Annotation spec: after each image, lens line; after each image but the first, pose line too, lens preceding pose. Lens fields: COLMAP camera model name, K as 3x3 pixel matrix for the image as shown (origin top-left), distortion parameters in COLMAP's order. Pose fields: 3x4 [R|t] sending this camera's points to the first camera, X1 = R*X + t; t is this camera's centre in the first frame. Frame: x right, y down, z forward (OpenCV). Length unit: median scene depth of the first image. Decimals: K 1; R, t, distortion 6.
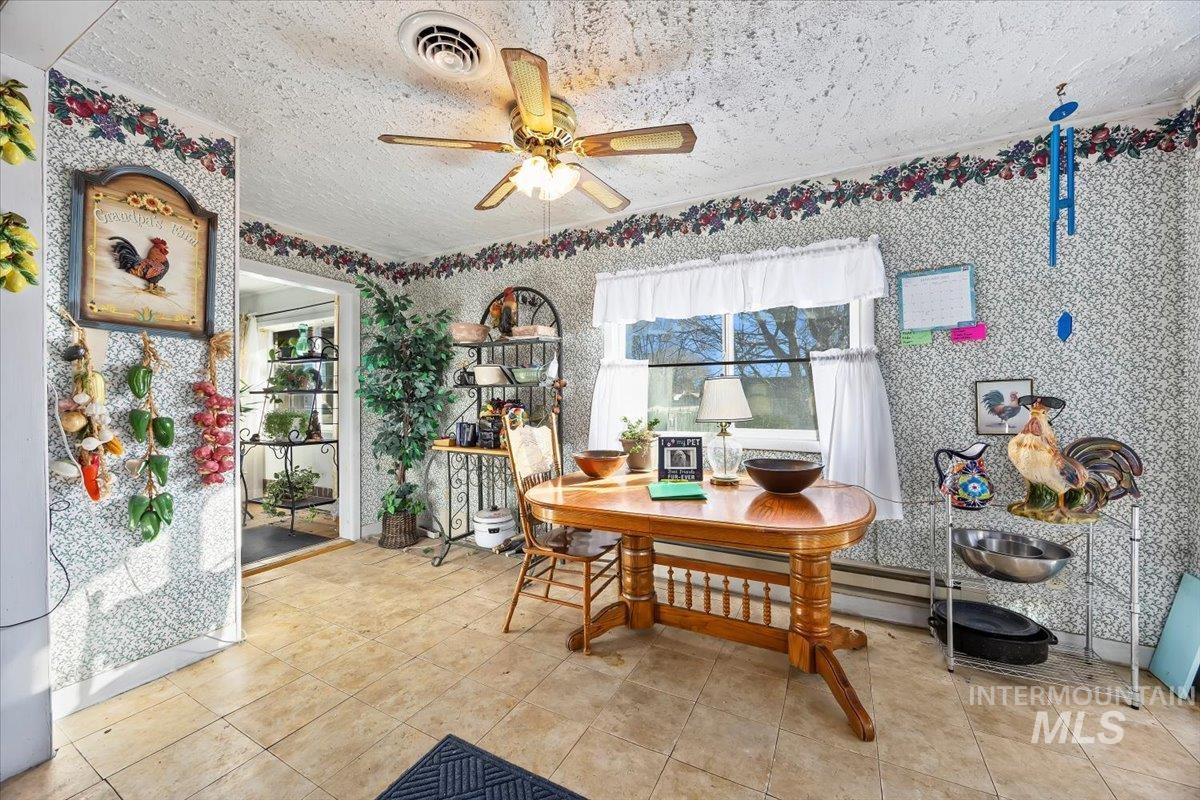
lens RADIAL K [[452.7, 0, 603.0], [0, 452.7, 402.0], [0, 0, 1]] dist [-0.003385, -0.000398]
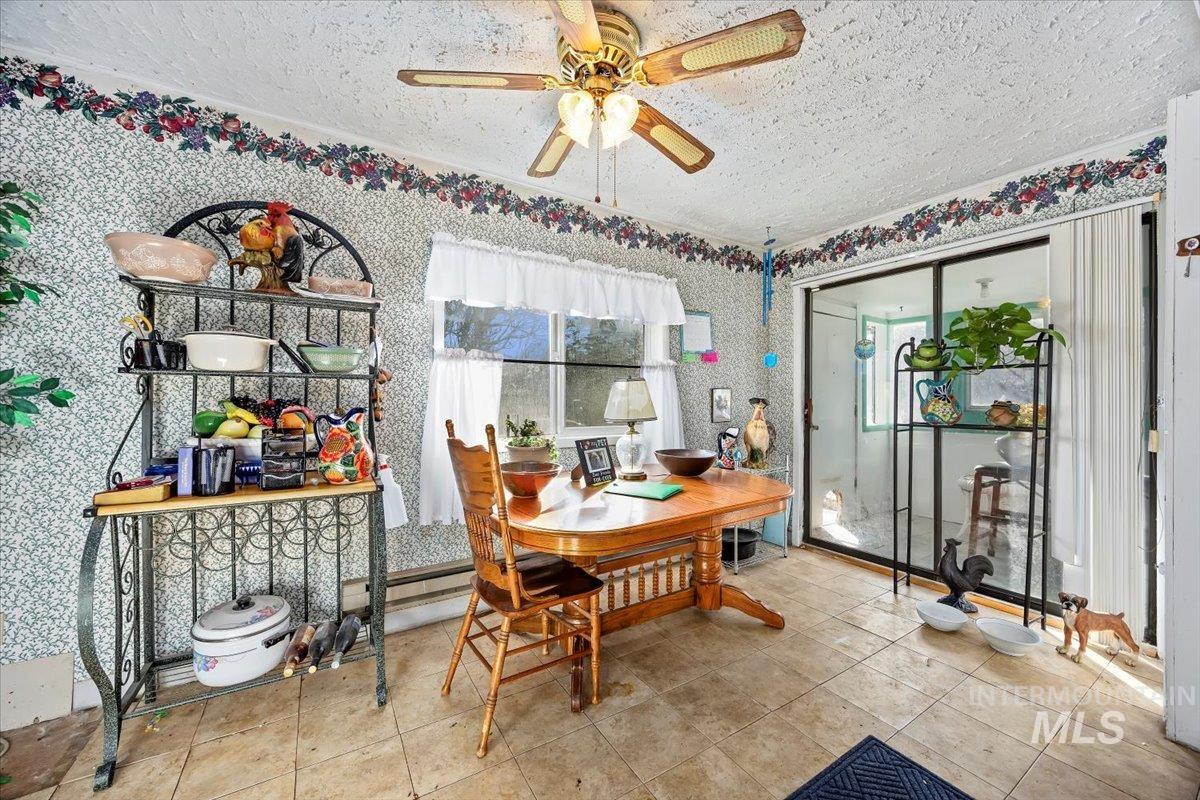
lens RADIAL K [[452.7, 0, 603.4], [0, 452.7, 398.8], [0, 0, 1]] dist [-0.003385, -0.000398]
pose [[0.502308, 0.003180, 0.864683, -0.738433], [0.003117, 0.999980, -0.005488, -0.002291], [-0.864683, 0.005451, 0.502288, 0.549280]]
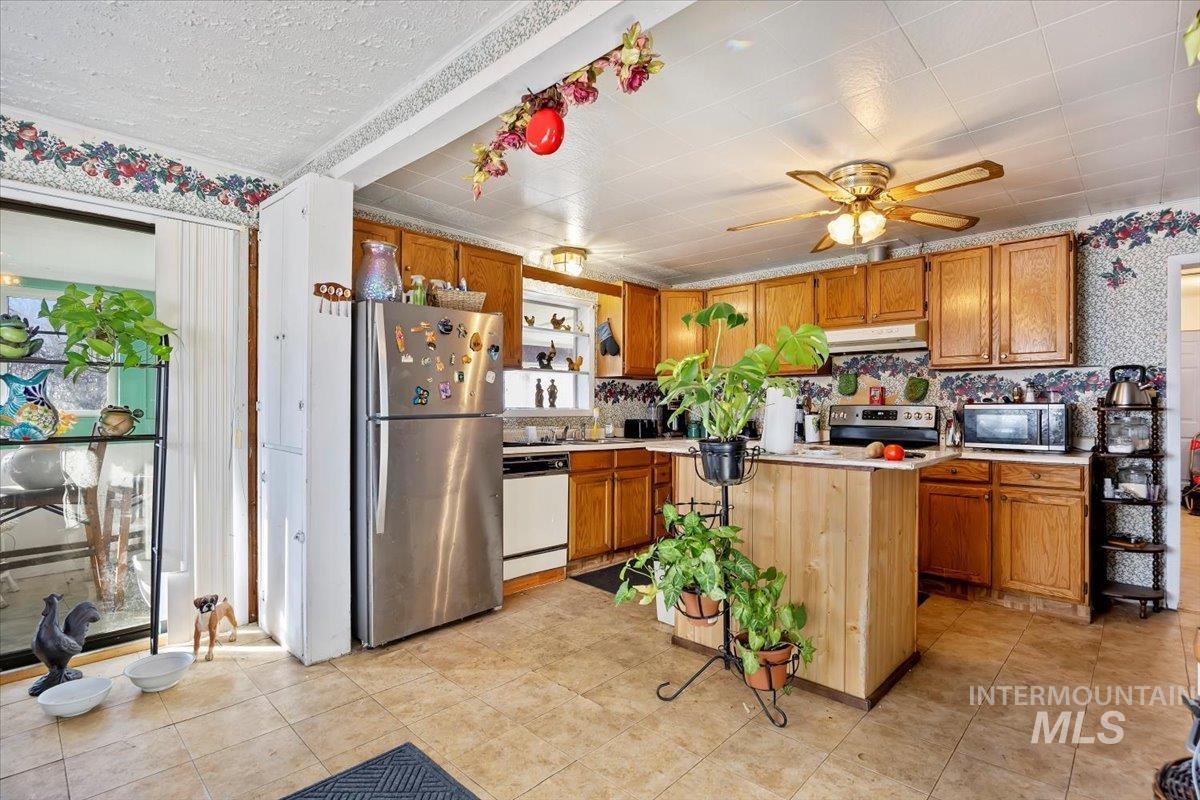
lens RADIAL K [[584.8, 0, 601.6], [0, 584.8, 398.8], [0, 0, 1]] dist [-0.000724, -0.000025]
pose [[-0.963291, 0.005449, 0.268402, -0.573845], [0.003059, 0.999952, -0.009322, 0.002358], [-0.268440, -0.008159, -0.963262, 1.115640]]
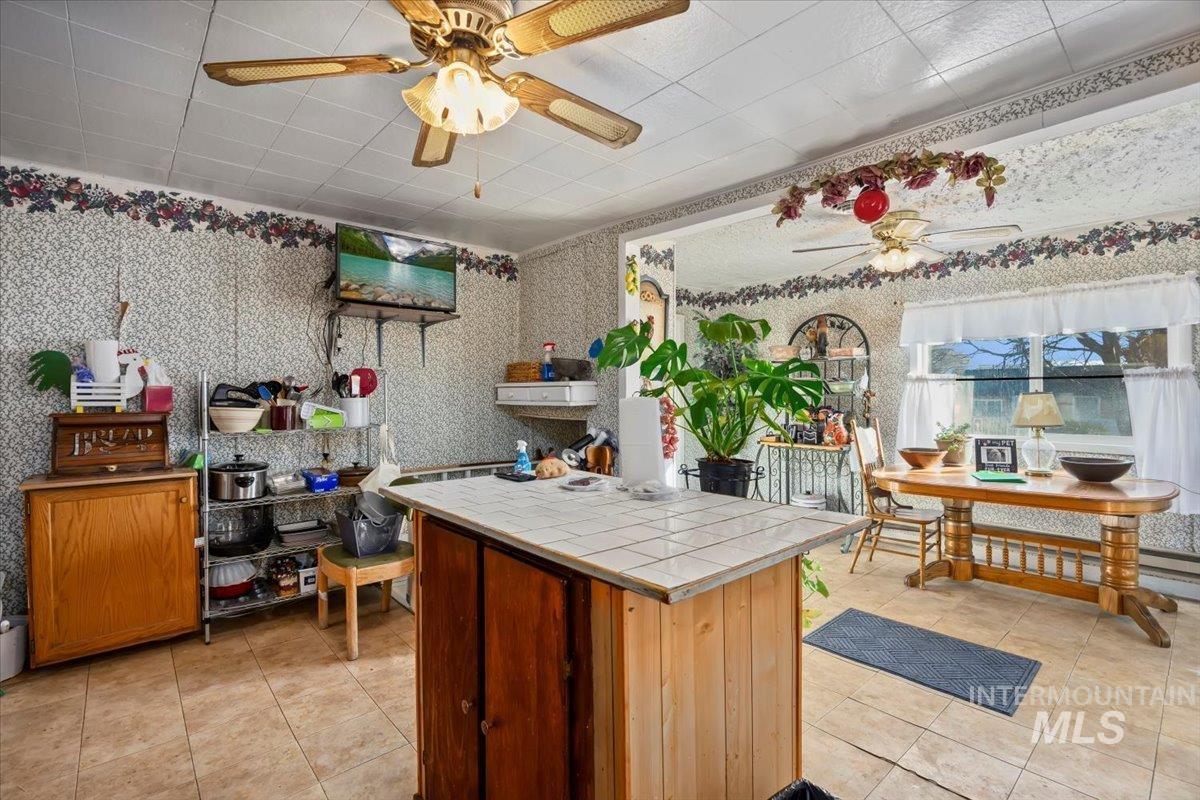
lens RADIAL K [[546.5, 0, 597.9], [0, 546.5, 397.6], [0, 0, 1]] dist [-0.013941, 0.000190]
pose [[0.933943, 0.002952, -0.357410, -0.368271], [-0.003704, 0.999992, -0.001421, -0.035429], [0.357403, 0.002651, 0.933947, -0.925487]]
